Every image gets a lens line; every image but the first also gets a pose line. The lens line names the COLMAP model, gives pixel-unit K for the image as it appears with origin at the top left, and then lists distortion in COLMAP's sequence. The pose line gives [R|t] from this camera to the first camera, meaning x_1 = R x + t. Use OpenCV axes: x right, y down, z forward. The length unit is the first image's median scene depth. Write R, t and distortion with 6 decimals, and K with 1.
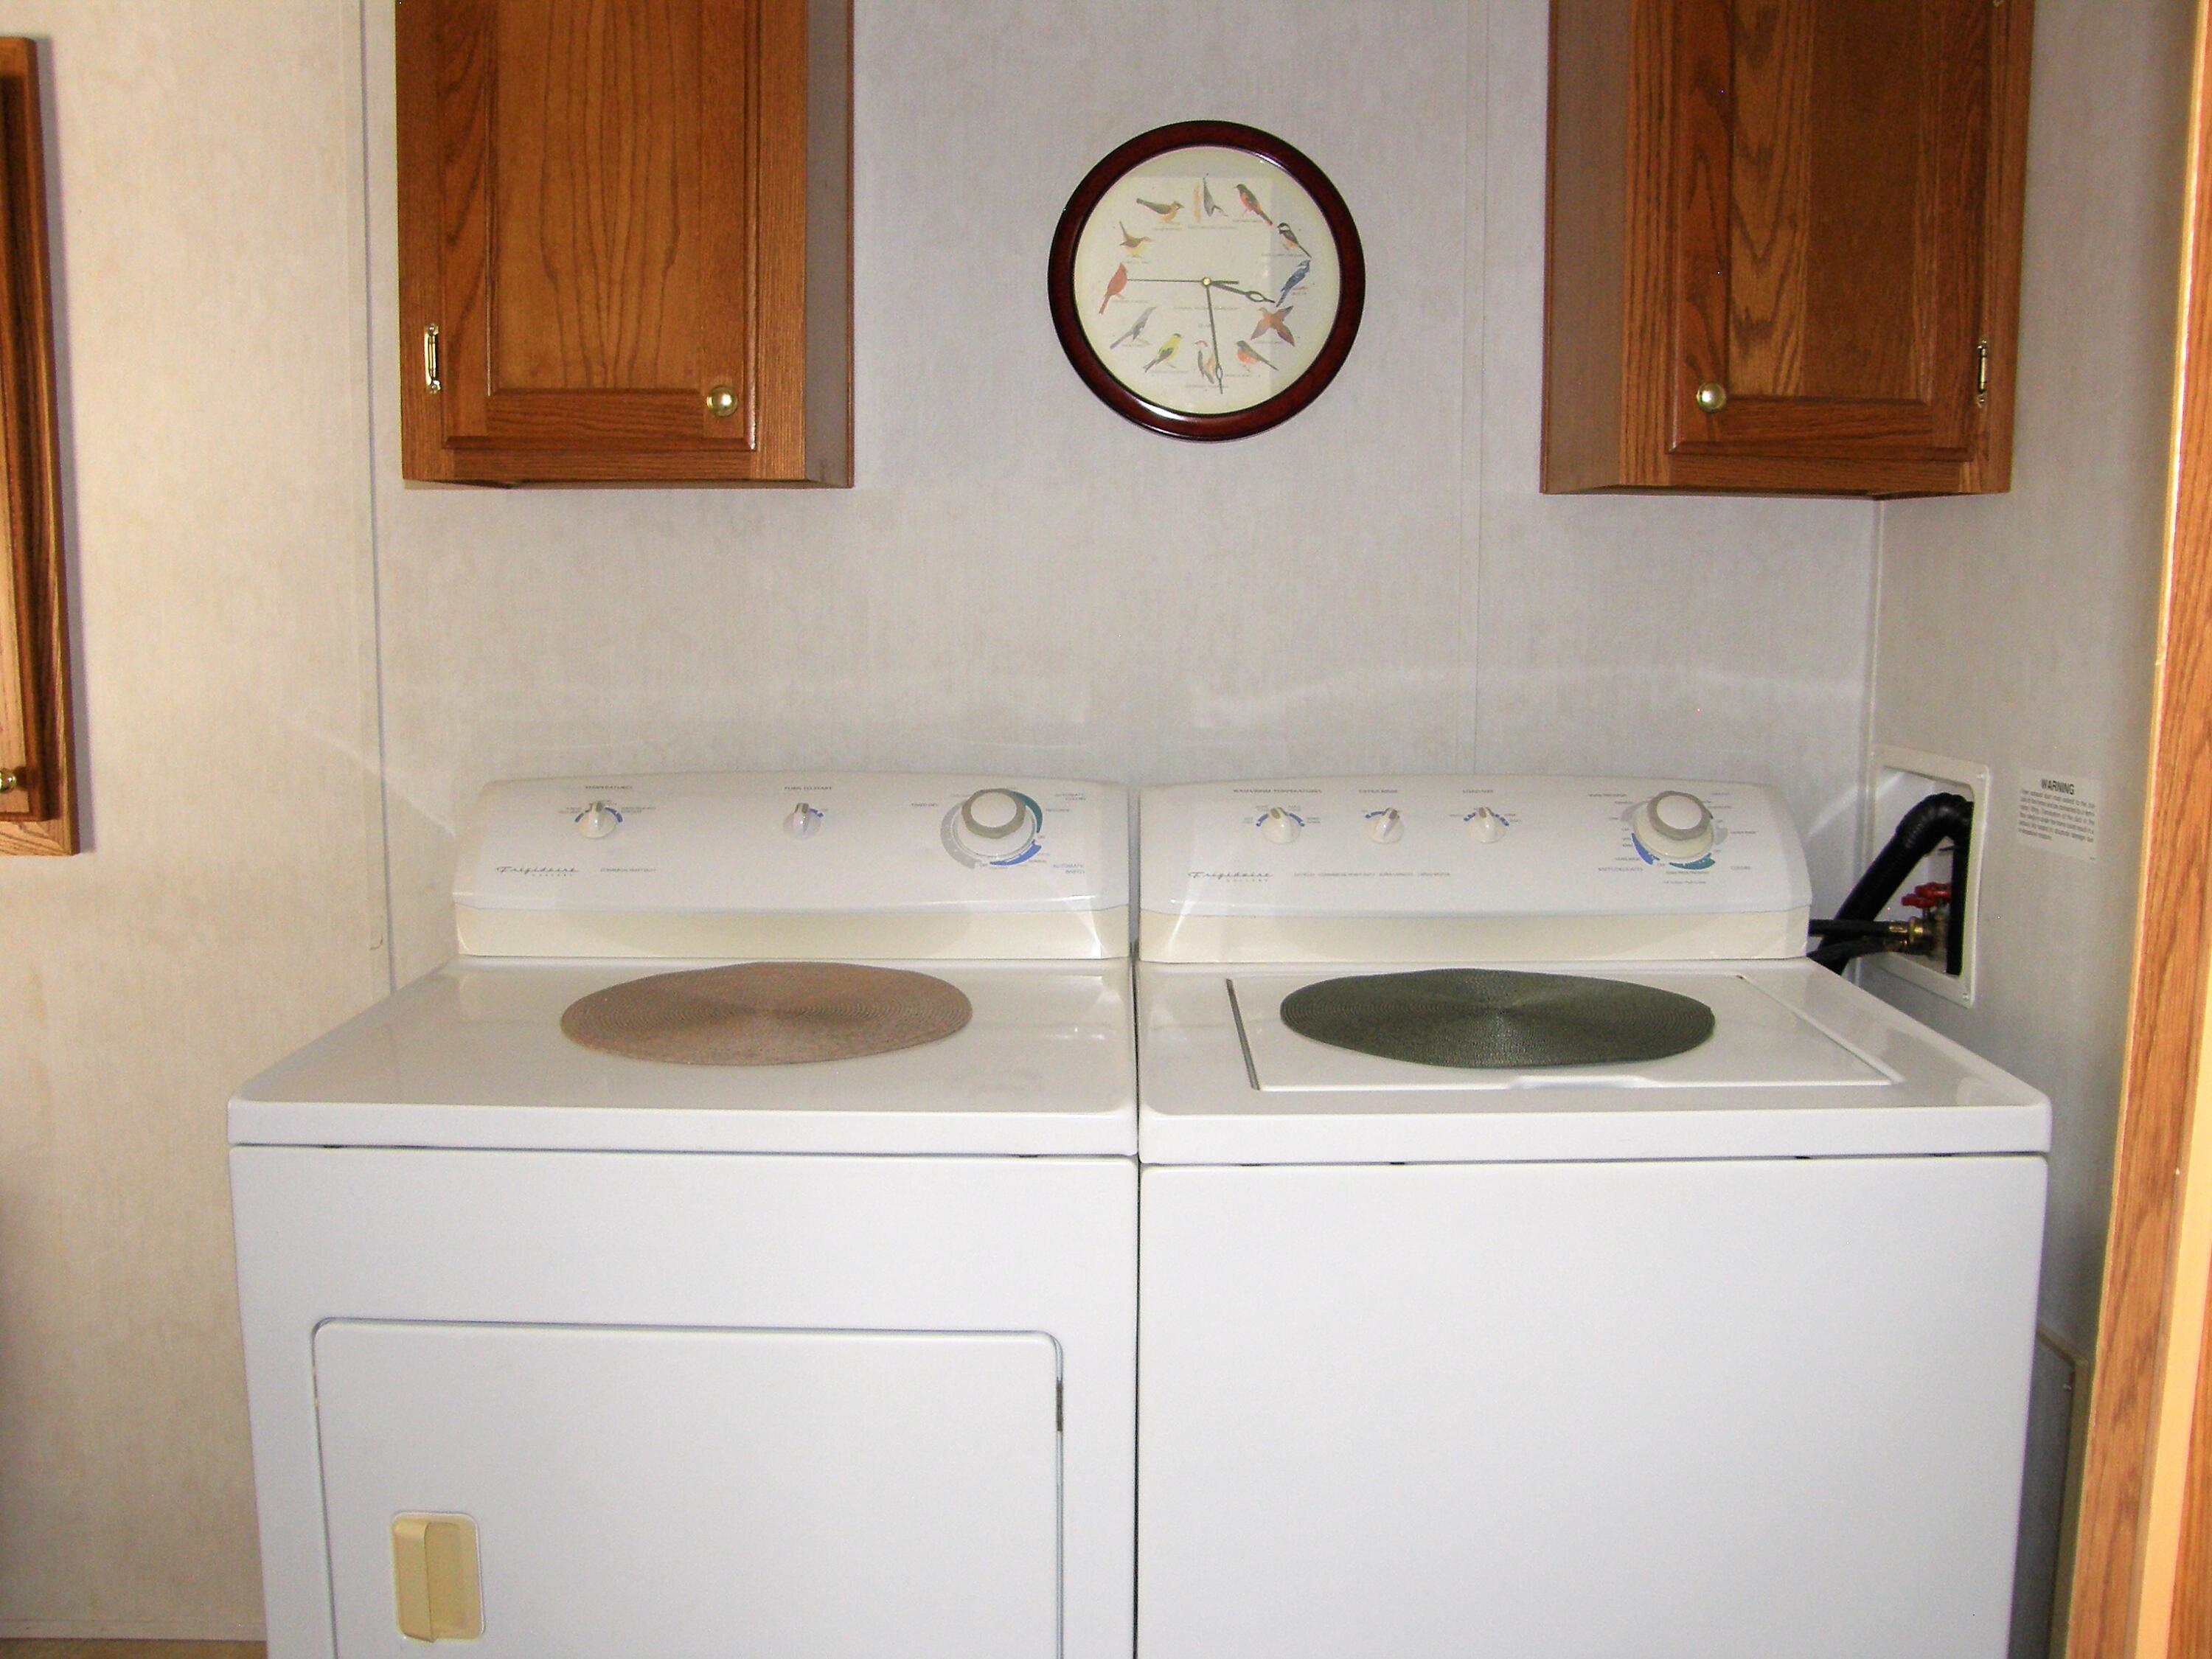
lens RADIAL K [[1907.6, 0, 1107.1], [0, 1907.6, 821.9], [0, 0, 1]] dist [-0.163170, 0.141014]
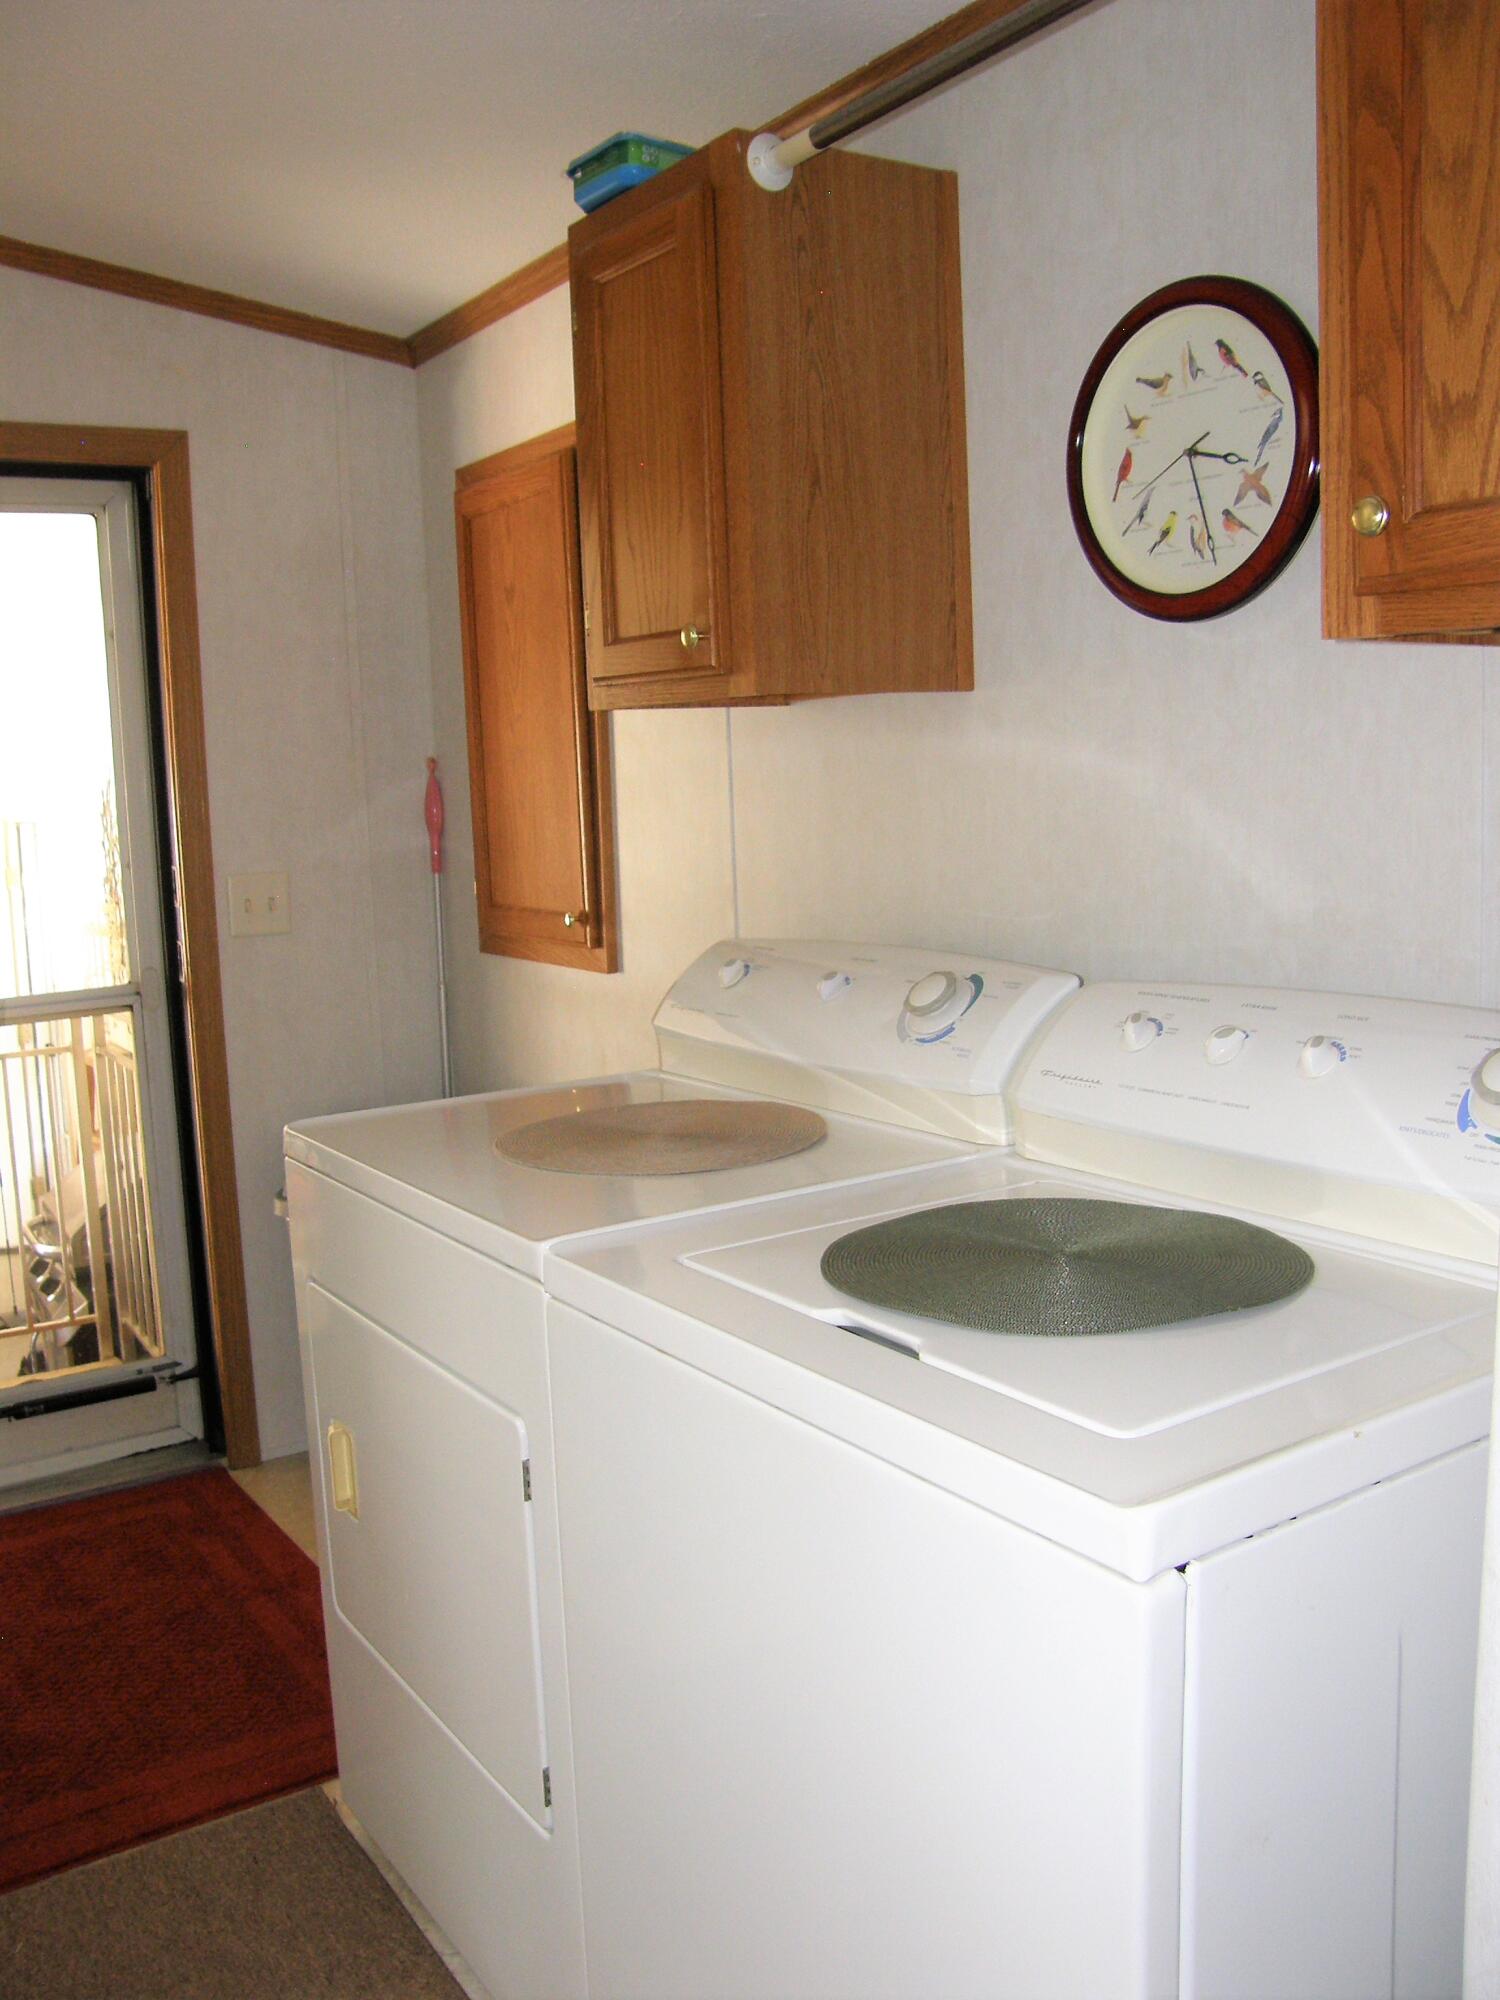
lens RADIAL K [[1724.8, 0, 749.4], [0, 1724.8, 1000.1], [0, 0, 1]] dist [-0.163170, 0.141014]
pose [[0.554624, 0.083716, -0.827879, 0.648548], [-0.071889, 0.996027, 0.052559, -0.042473], [0.828990, 0.030365, 0.558439, 0.356067]]
